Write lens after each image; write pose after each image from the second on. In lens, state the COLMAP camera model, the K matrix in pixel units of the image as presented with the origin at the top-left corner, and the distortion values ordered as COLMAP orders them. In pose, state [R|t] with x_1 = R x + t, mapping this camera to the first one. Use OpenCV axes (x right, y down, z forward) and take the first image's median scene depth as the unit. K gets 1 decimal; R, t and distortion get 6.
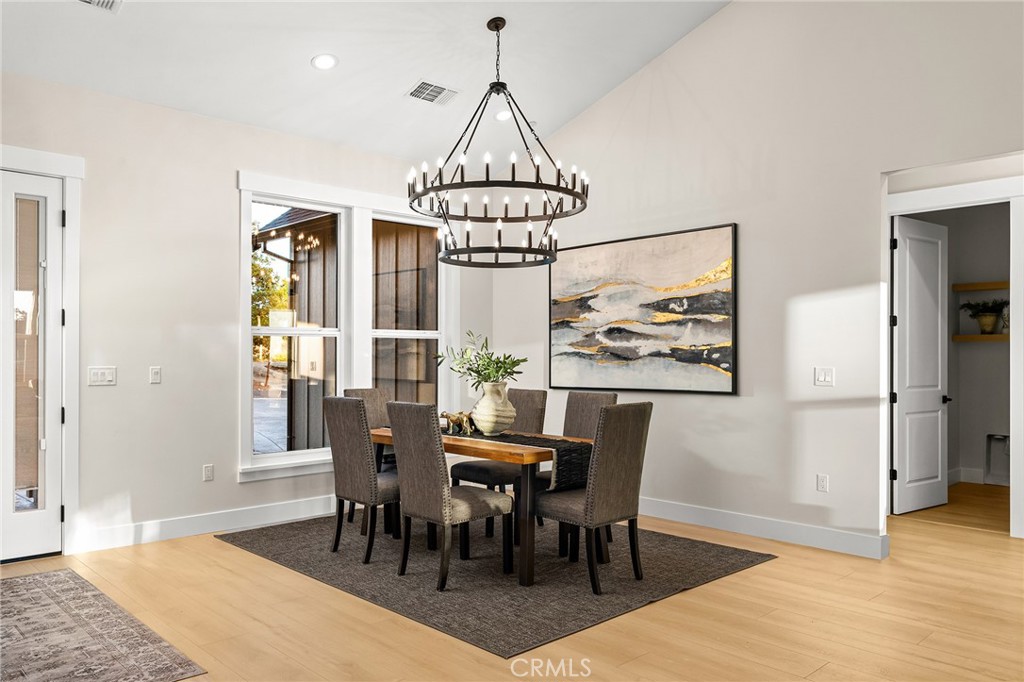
lens RADIAL K [[747.9, 0, 512.9], [0, 747.9, 352.7], [0, 0, 1]] dist [-0.010602, 0.010313]
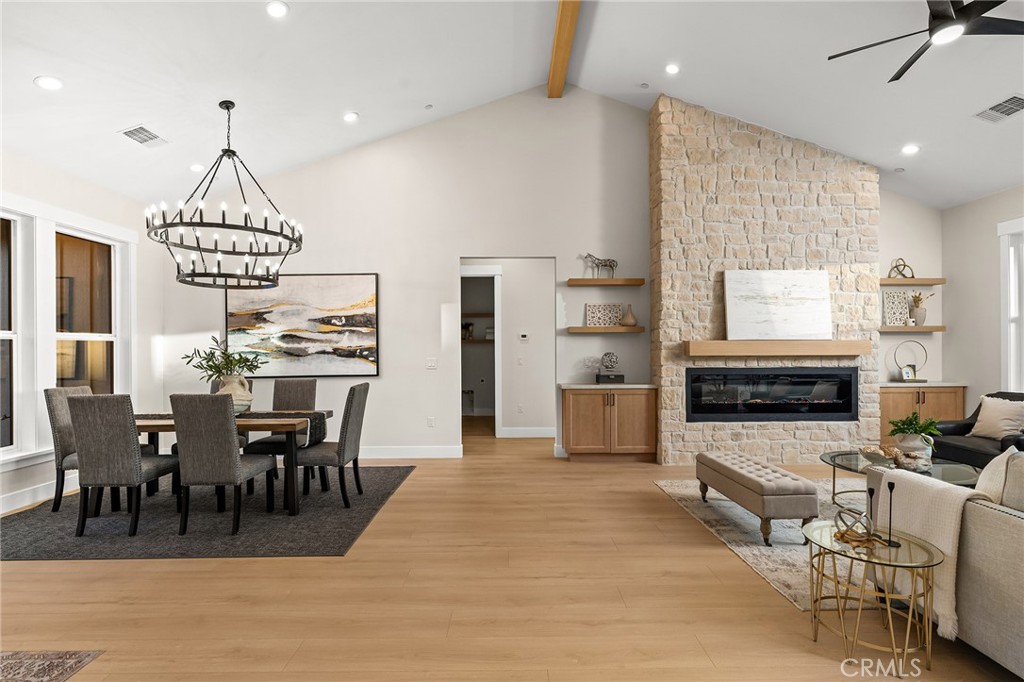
lens RADIAL K [[485.4, 0, 508.7], [0, 485.4, 346.6], [0, 0, 1]] dist [-0.002309, 0.000942]
pose [[0.688377, -0.004439, 0.725339, -0.270468], [0.005506, 0.999984, 0.000895, -0.008744], [-0.725332, 0.003377, 0.688391, 0.039997]]
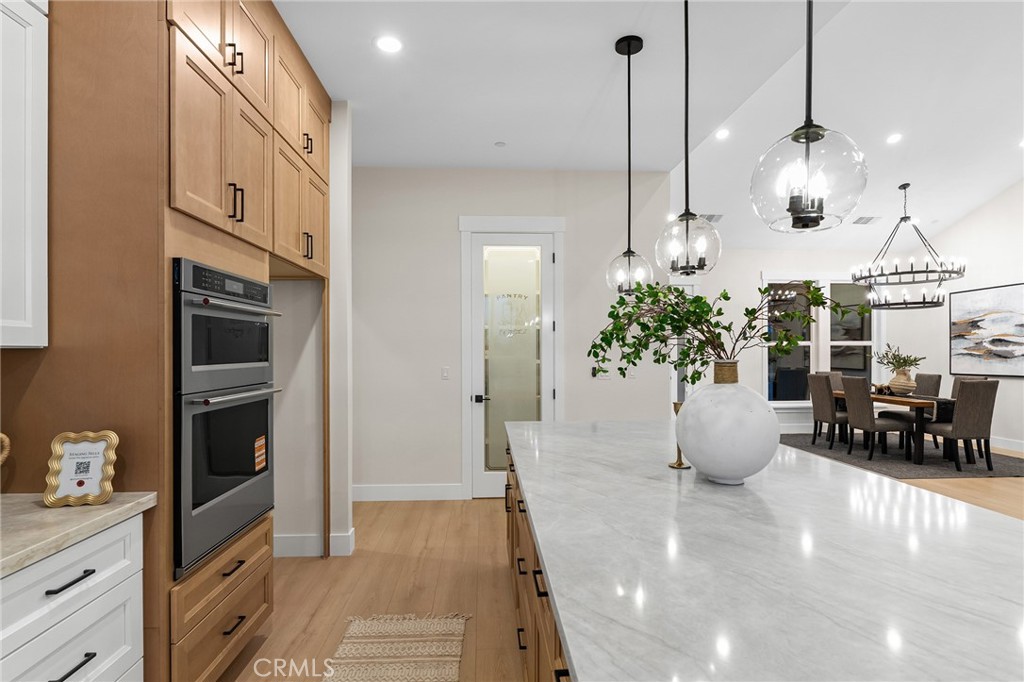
lens RADIAL K [[531.6, 0, 511.8], [0, 531.6, 348.6], [0, 0, 1]] dist [-0.005107, -0.000511]
pose [[0.757497, -0.003369, -0.652830, 0.092896], [0.004229, 0.999991, -0.000253, -0.016915], [0.652825, -0.002569, 0.757505, -0.646562]]
